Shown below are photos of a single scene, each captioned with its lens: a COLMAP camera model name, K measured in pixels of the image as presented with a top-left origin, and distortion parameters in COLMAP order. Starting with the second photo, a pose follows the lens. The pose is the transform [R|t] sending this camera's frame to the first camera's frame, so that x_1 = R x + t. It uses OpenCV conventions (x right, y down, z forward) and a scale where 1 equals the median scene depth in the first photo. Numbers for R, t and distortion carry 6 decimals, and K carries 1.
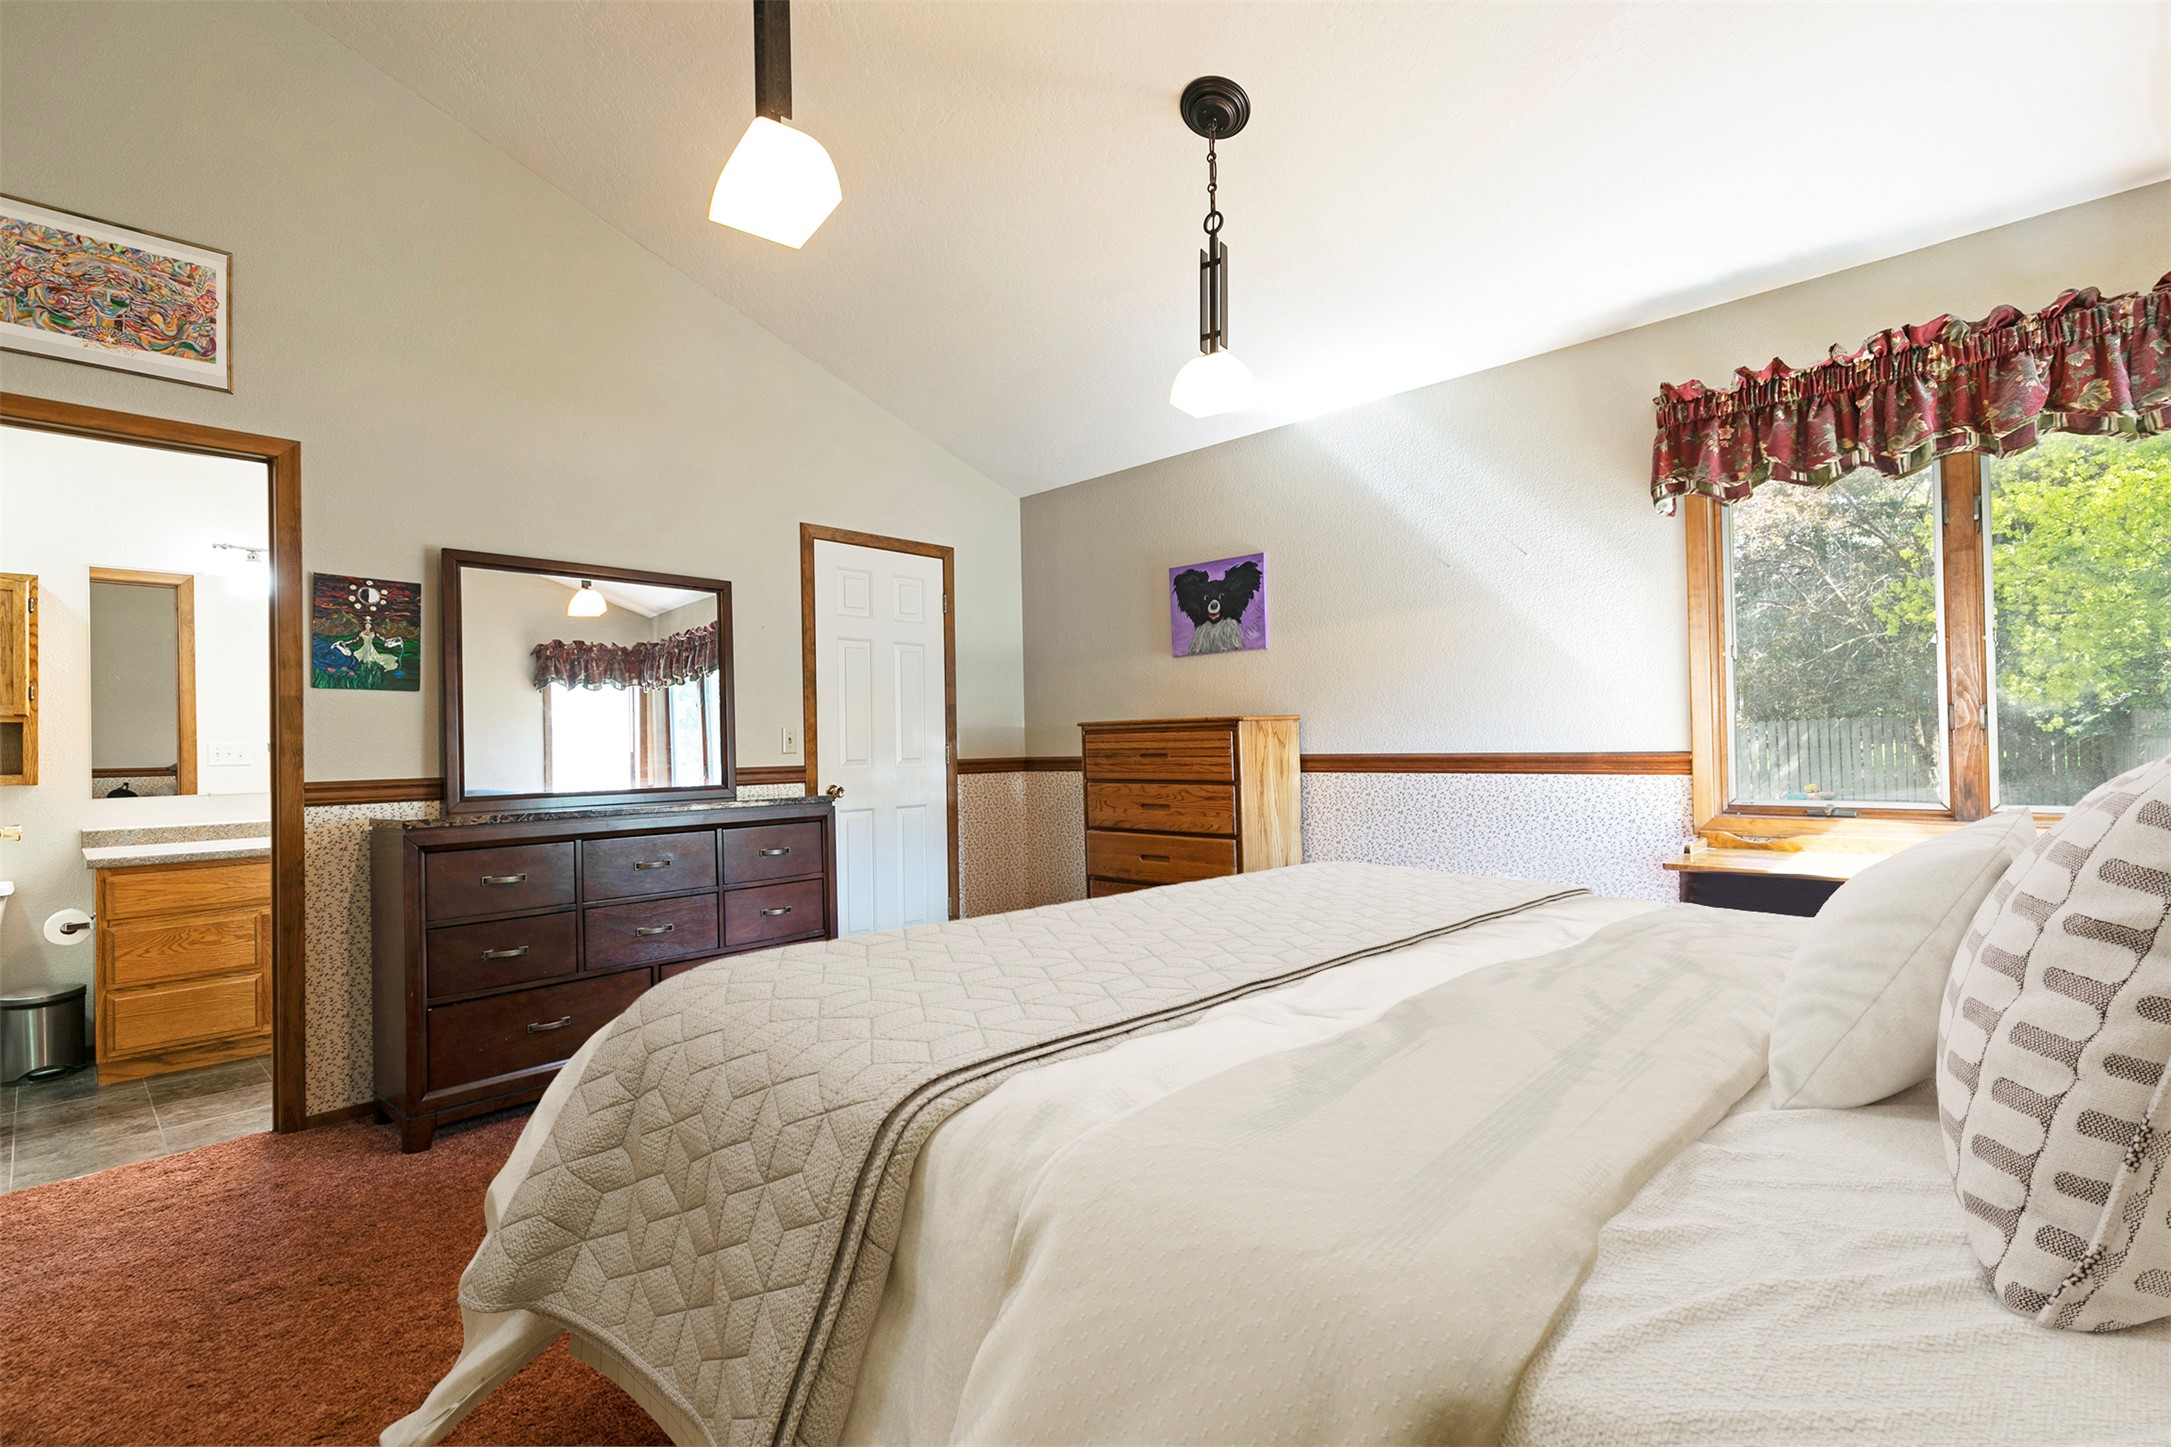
lens RADIAL K [[969.5, 0, 1087.4], [0, 969.5, 720.7], [0, 0, 1]] dist [-0.001415, -0.000582]
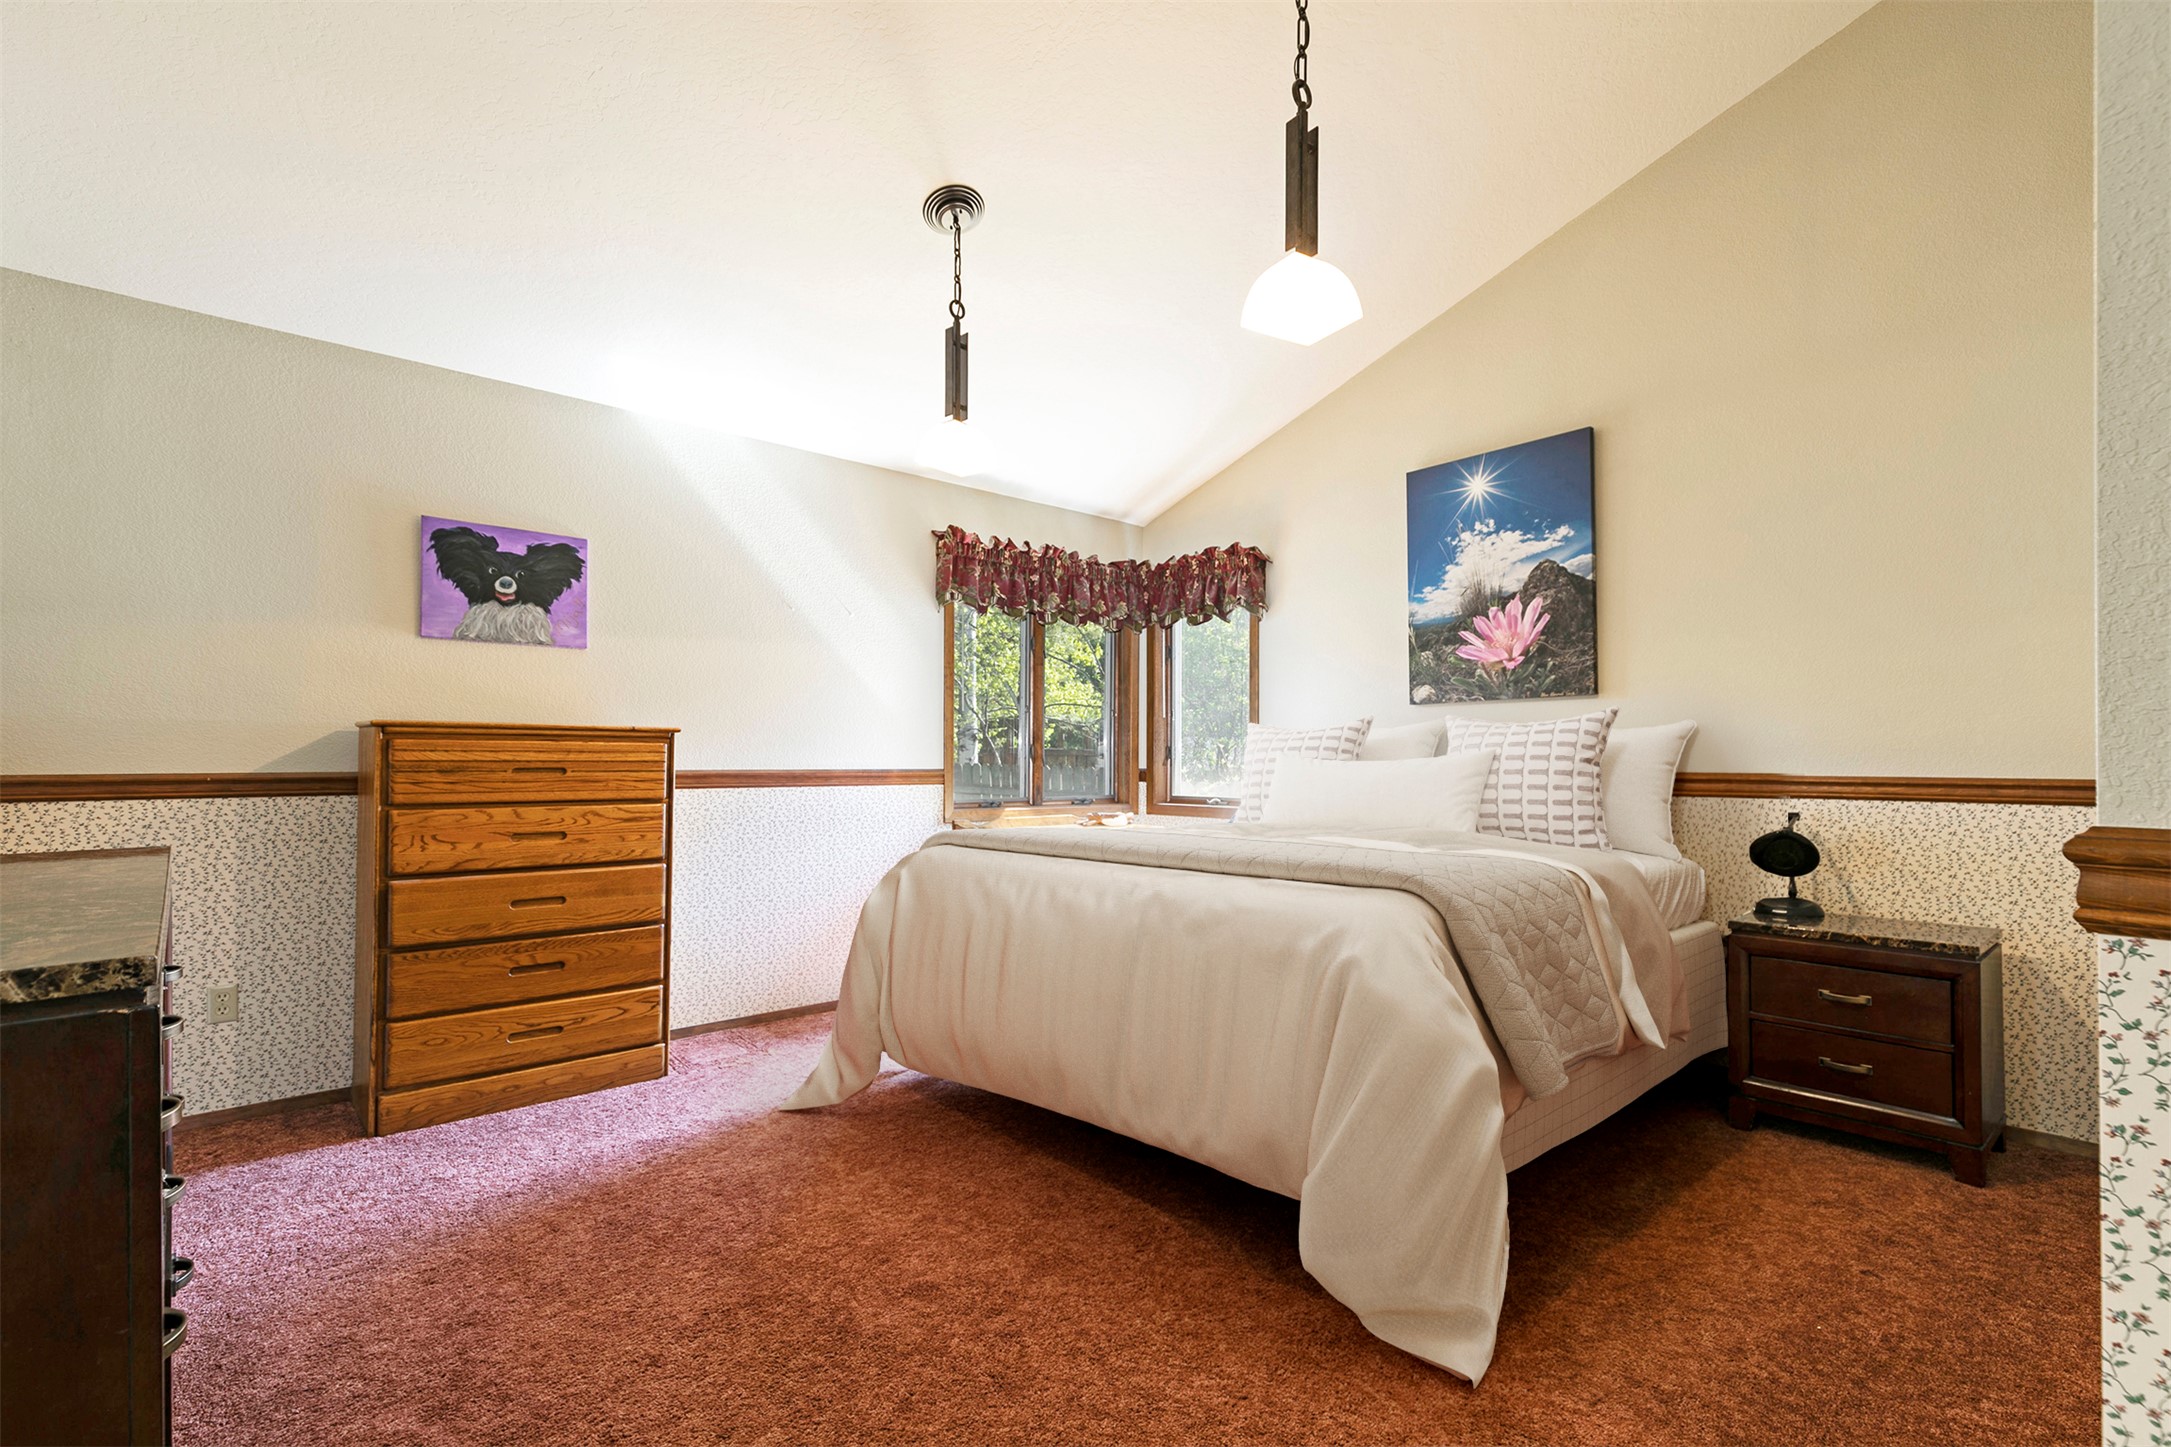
lens RADIAL K [[985.0, 0, 1080.8], [0, 985.0, 732.3], [0, 0, 1]] dist [0.007013, -0.000696]
pose [[0.094005, 0.047682, 0.994429, -0.665918], [-0.028111, 0.998581, -0.045224, 0.028477], [-0.995175, -0.023703, 0.095212, 0.478588]]
